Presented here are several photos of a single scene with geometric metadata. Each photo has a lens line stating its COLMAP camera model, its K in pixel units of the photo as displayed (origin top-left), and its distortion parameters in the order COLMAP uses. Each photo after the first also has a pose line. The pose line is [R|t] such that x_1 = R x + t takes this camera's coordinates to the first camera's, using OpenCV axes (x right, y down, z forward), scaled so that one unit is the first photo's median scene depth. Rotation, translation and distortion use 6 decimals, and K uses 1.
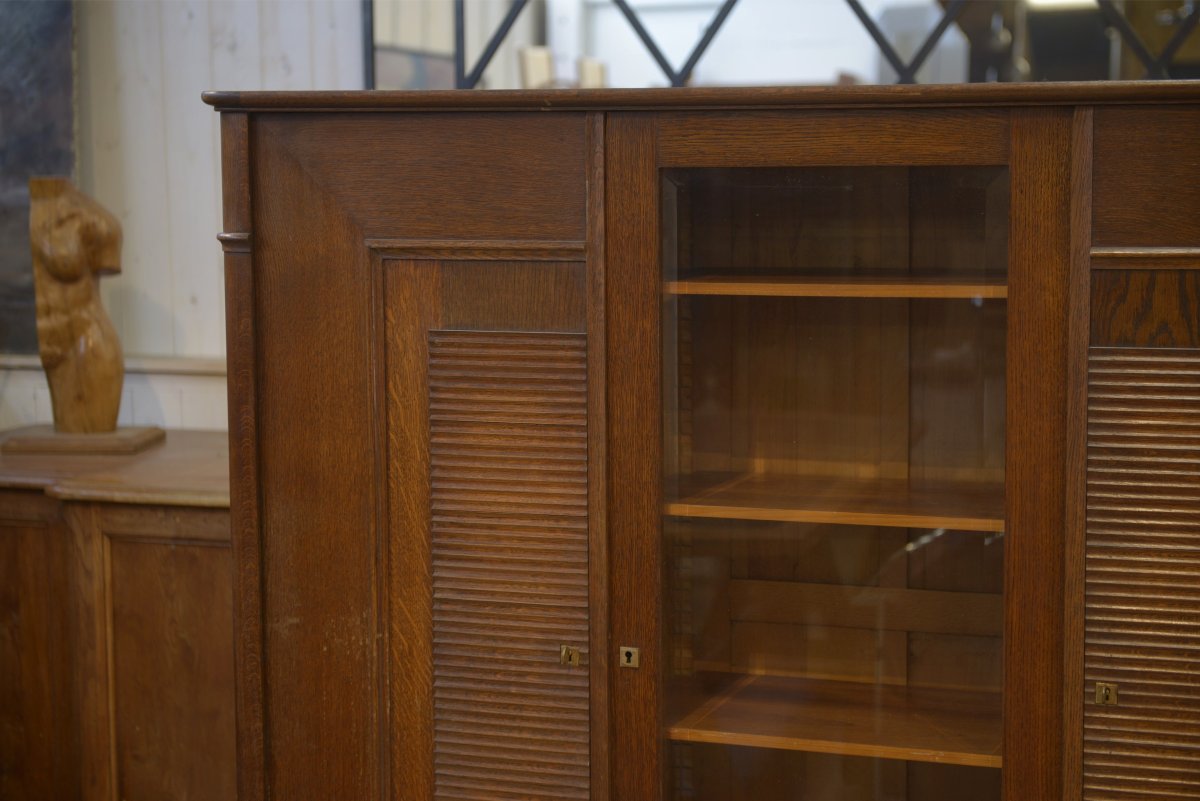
lens RADIAL K [[2276.7, 0, 608.7], [0, 2276.7, 401.4], [0, 0, 1]] dist [0.105107, 0.000000]
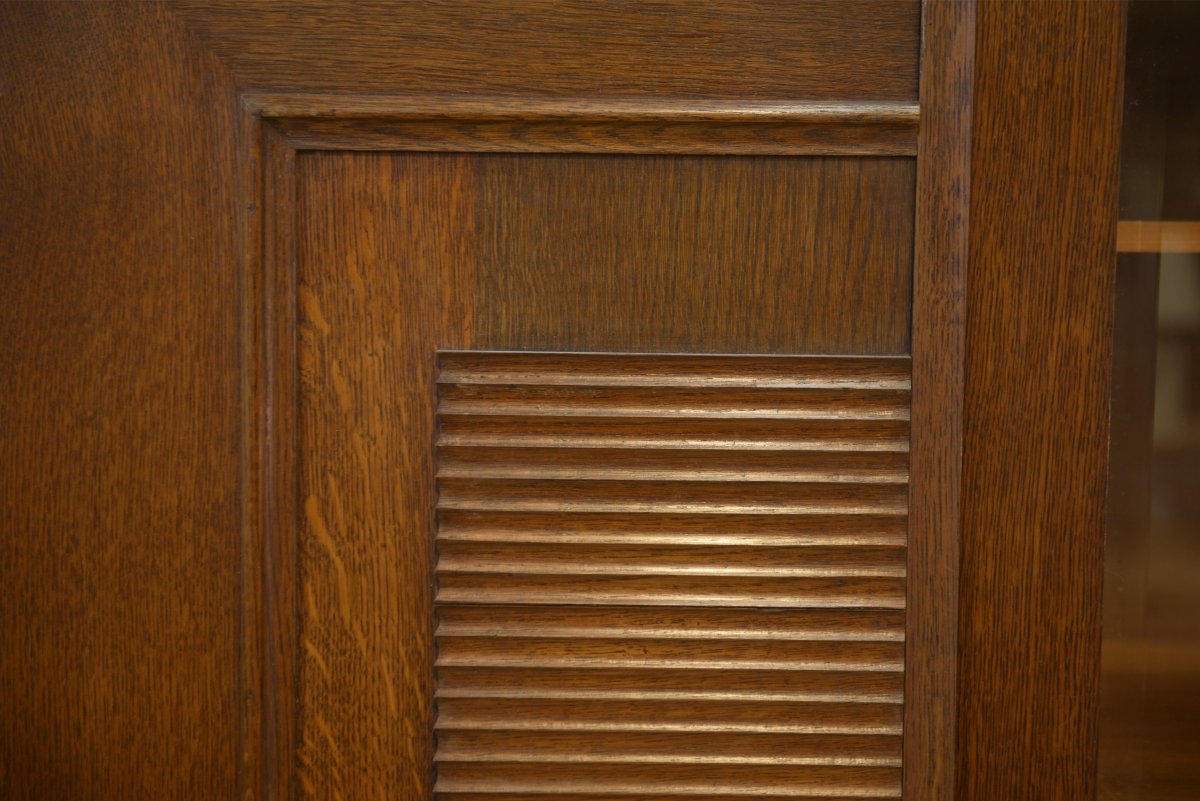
lens RADIAL K [[2276.7, 0, 606.5], [0, 2276.7, 403.7], [0, 0, 1]] dist [0.105107, 0.000000]
pose [[0.942740, -0.010700, 0.333356, -0.174127], [0.018584, 0.999618, -0.020470, -0.015501], [-0.333010, 0.025493, 0.942579, 0.661284]]
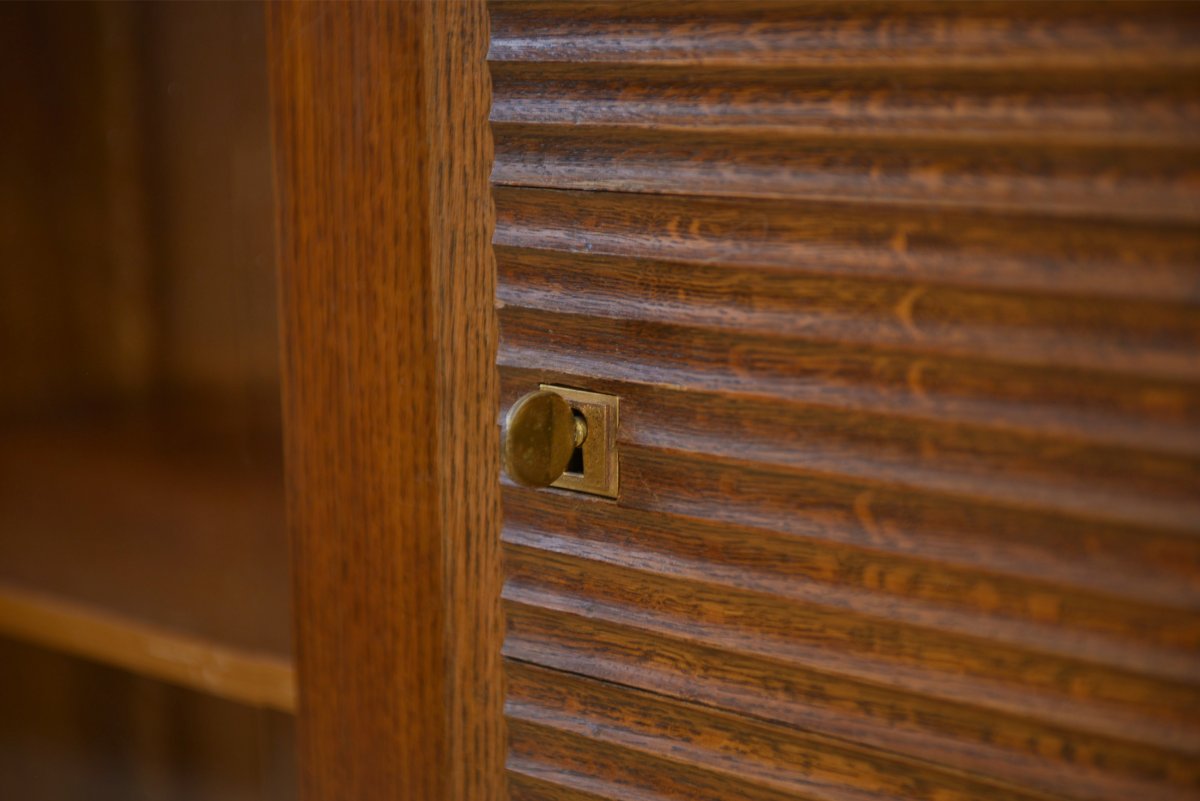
lens RADIAL K [[2276.7, 0, 595.5], [0, 2276.7, 407.7], [0, 0, 1]] dist [0.105107, 0.000000]
pose [[0.923861, 0.063705, -0.377390, 0.271888], [-0.037210, 0.996329, 0.077095, 0.101088], [0.380916, -0.057183, 0.922840, 0.756230]]
